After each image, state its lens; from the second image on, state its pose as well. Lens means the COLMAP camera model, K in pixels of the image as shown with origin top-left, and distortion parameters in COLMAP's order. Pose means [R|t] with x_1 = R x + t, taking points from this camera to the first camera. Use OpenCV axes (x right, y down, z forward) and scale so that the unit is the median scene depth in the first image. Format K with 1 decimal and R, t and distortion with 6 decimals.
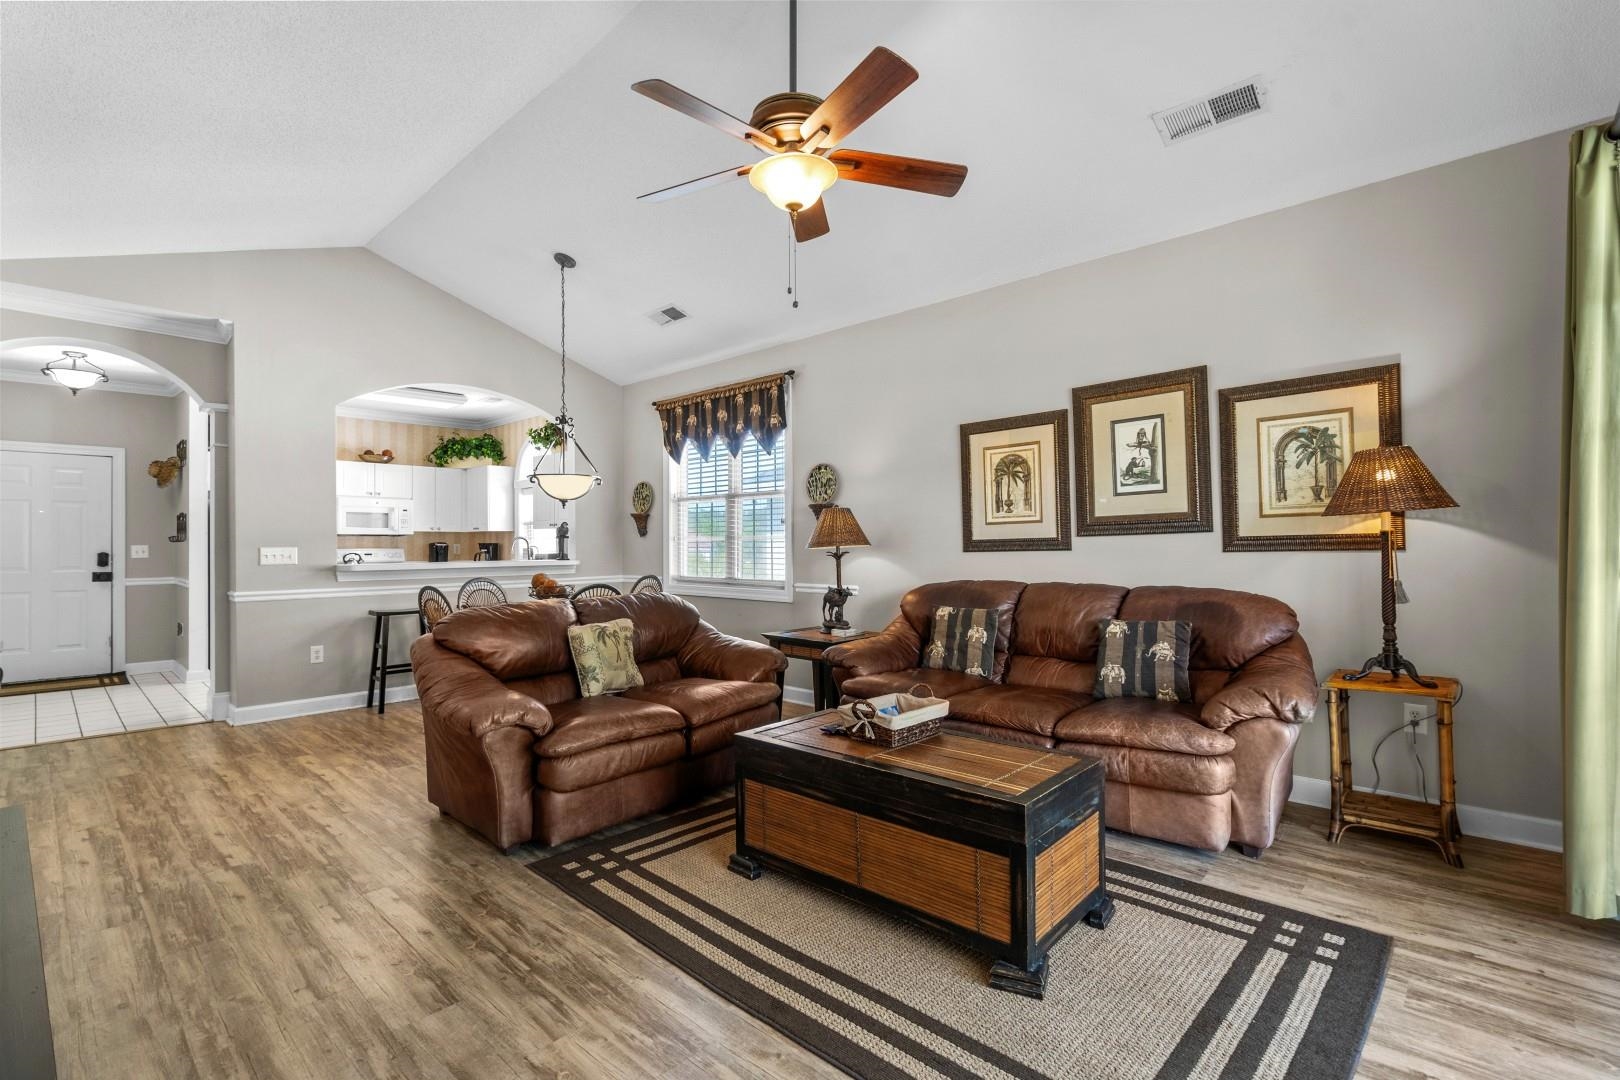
lens RADIAL K [[745.4, 0, 816.3], [0, 745.4, 534.3], [0, 0, 1]] dist [-0.003179, 0.001198]
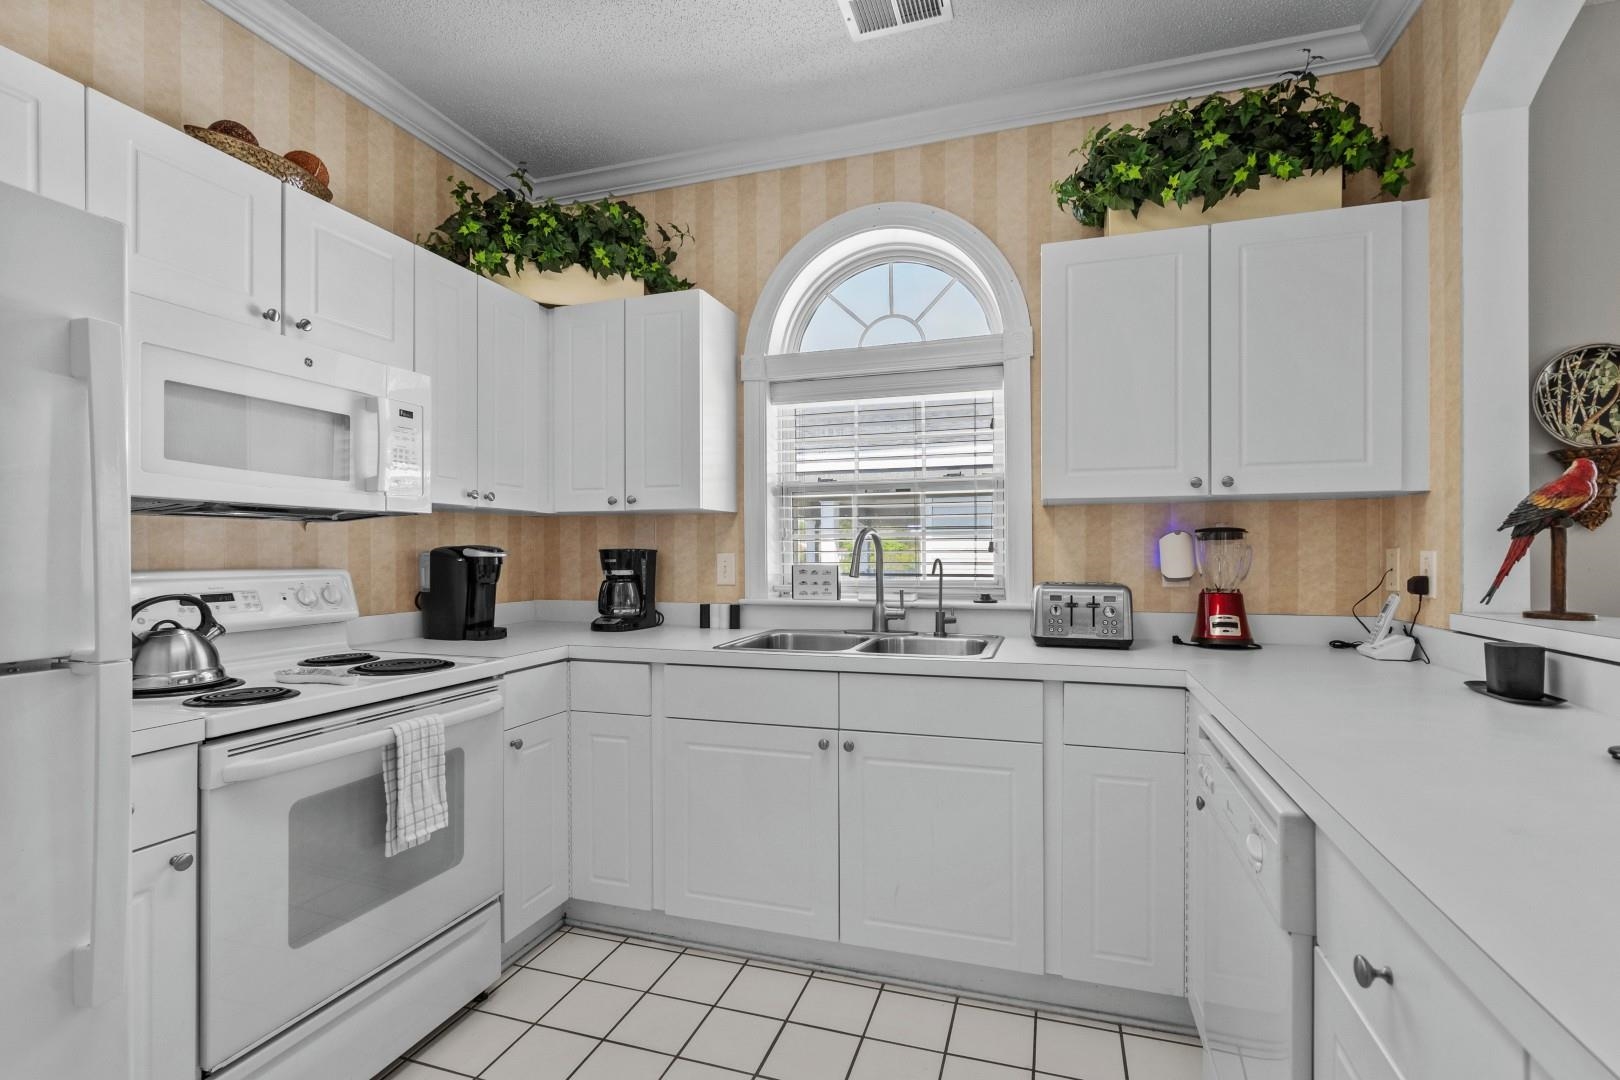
lens RADIAL K [[745.4, 0, 806.0], [0, 745.4, 555.1], [0, 0, 1]] dist [-0.003179, 0.001198]
pose [[0.903146, -0.000178, 0.429333, -1.069190], [-0.005896, 0.999900, 0.012816, 0.020004], [-0.429293, -0.014106, 0.903055, 1.436913]]
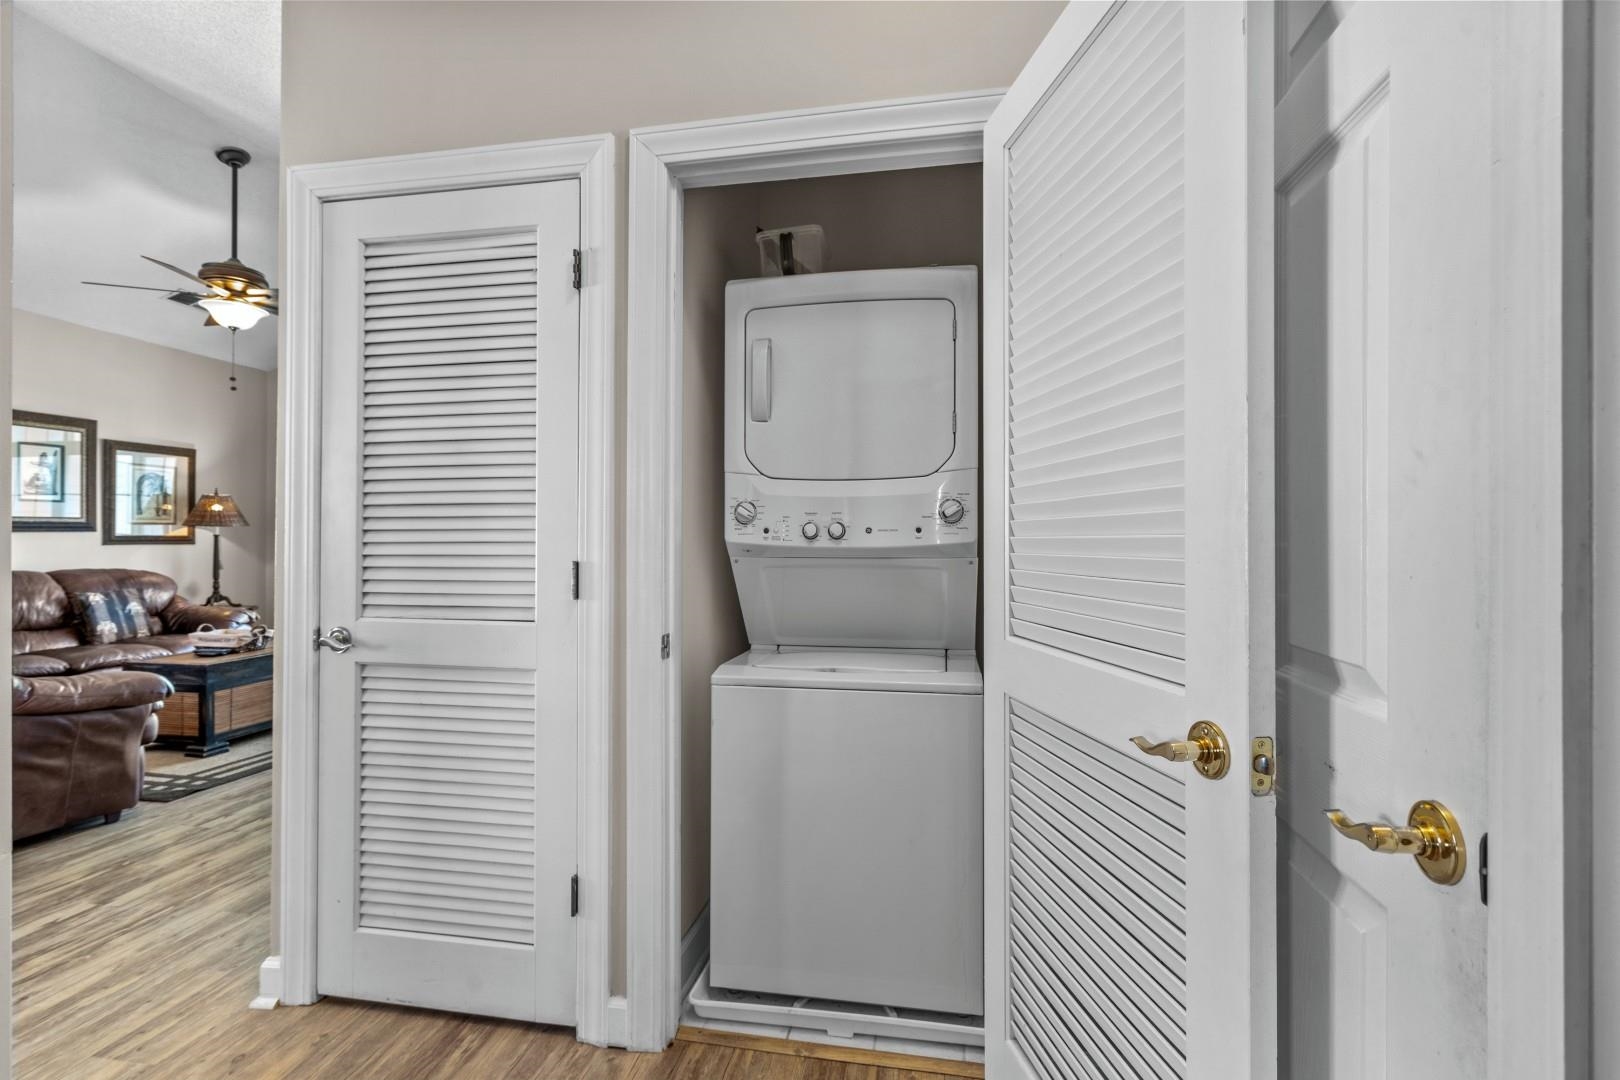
lens RADIAL K [[745.4, 0, 797.4], [0, 745.4, 541.5], [0, 0, 1]] dist [-0.003179, 0.001198]
pose [[-0.531942, 0.009188, 0.846731, -1.304911], [-0.012791, 0.999740, -0.018883, 0.022944], [-0.846684, -0.020875, -0.531686, 0.524838]]
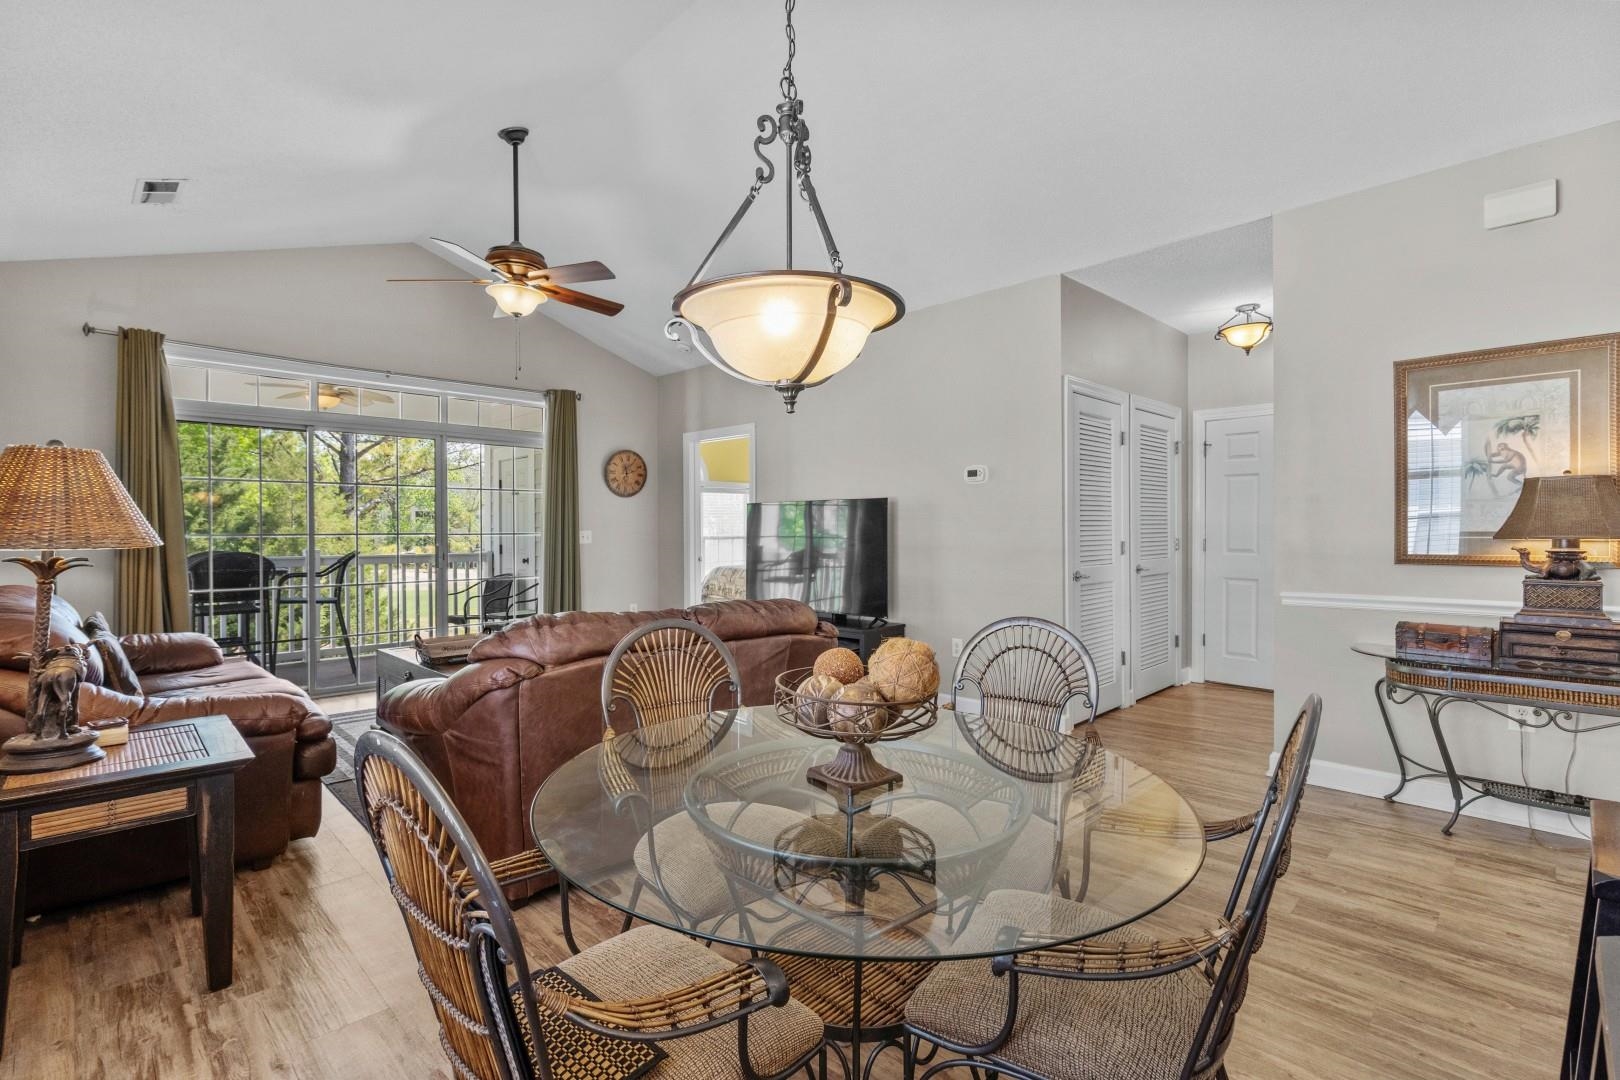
lens RADIAL K [[745.4, 0, 807.6], [0, 745.4, 531.7], [0, 0, 1]] dist [-0.003179, 0.001198]
pose [[-0.999368, 0.011032, 0.033802, -0.433671], [0.010587, 0.999855, -0.013314, 0.023355], [-0.033944, -0.012948, -0.999340, 1.618930]]
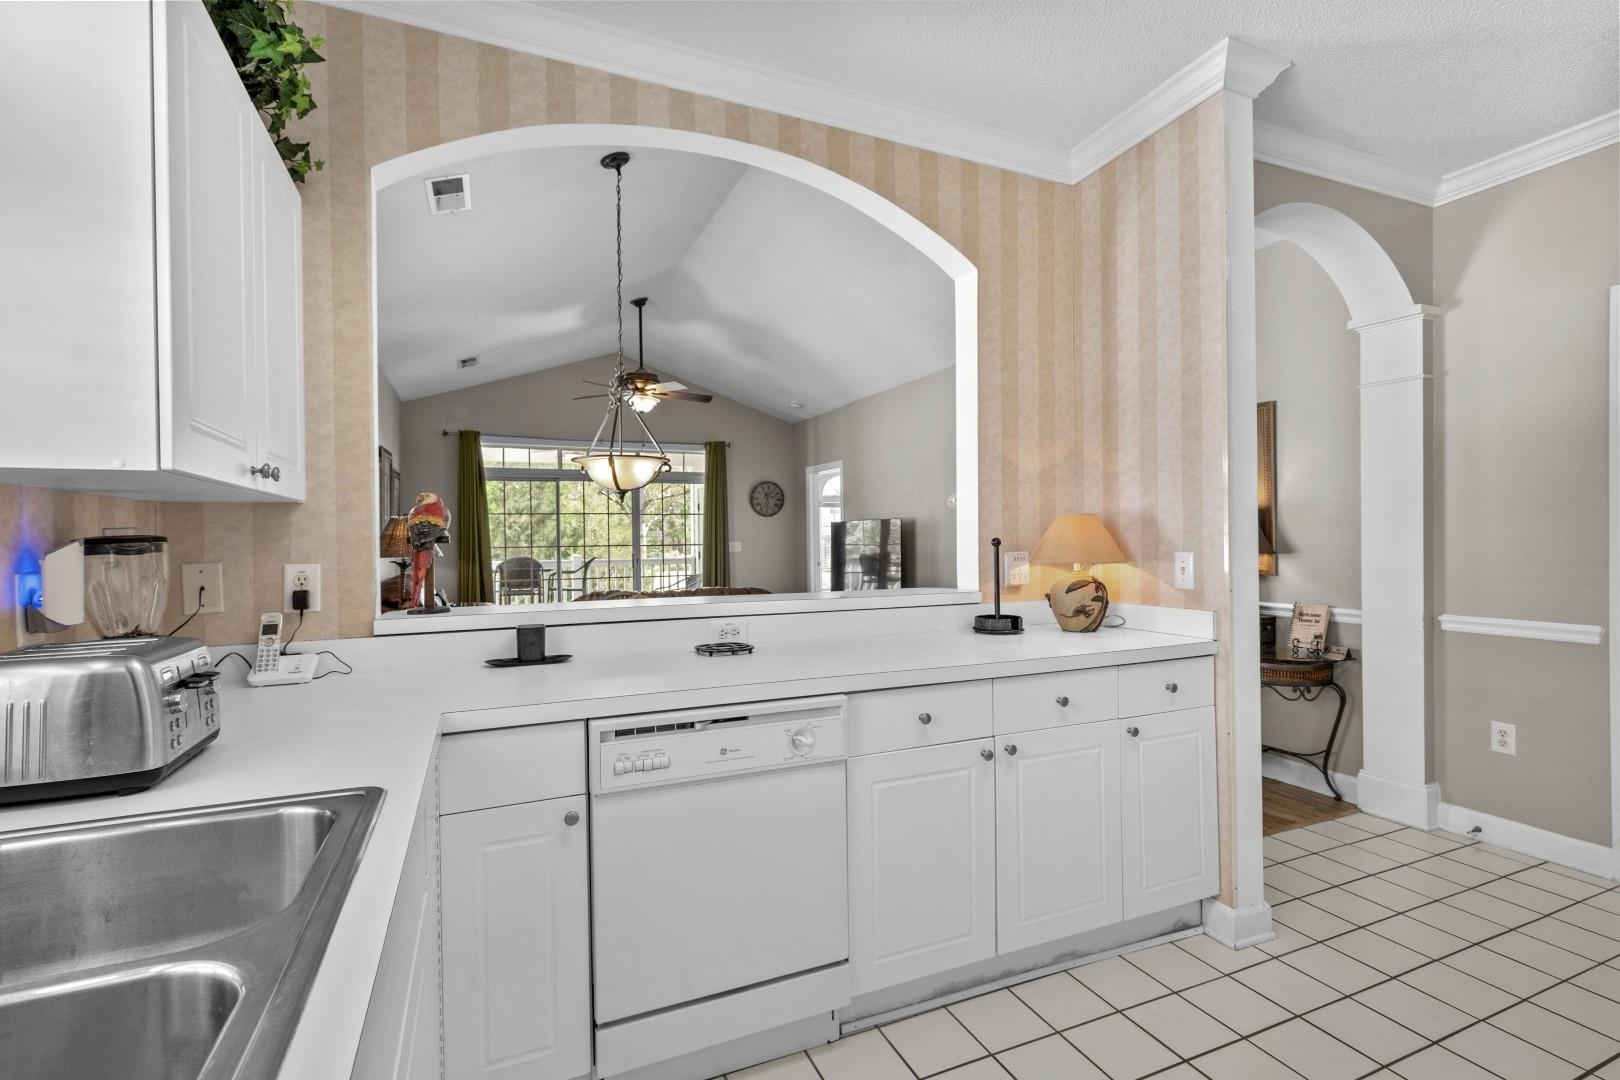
lens RADIAL K [[745.4, 0, 815.3], [0, 745.4, 540.3], [0, 0, 1]] dist [-0.003179, 0.001198]
pose [[-0.921617, 0.014947, 0.387814, -0.984820], [0.012080, 0.999879, -0.009829, 0.014801], [-0.387913, -0.004374, -0.921685, 1.986985]]
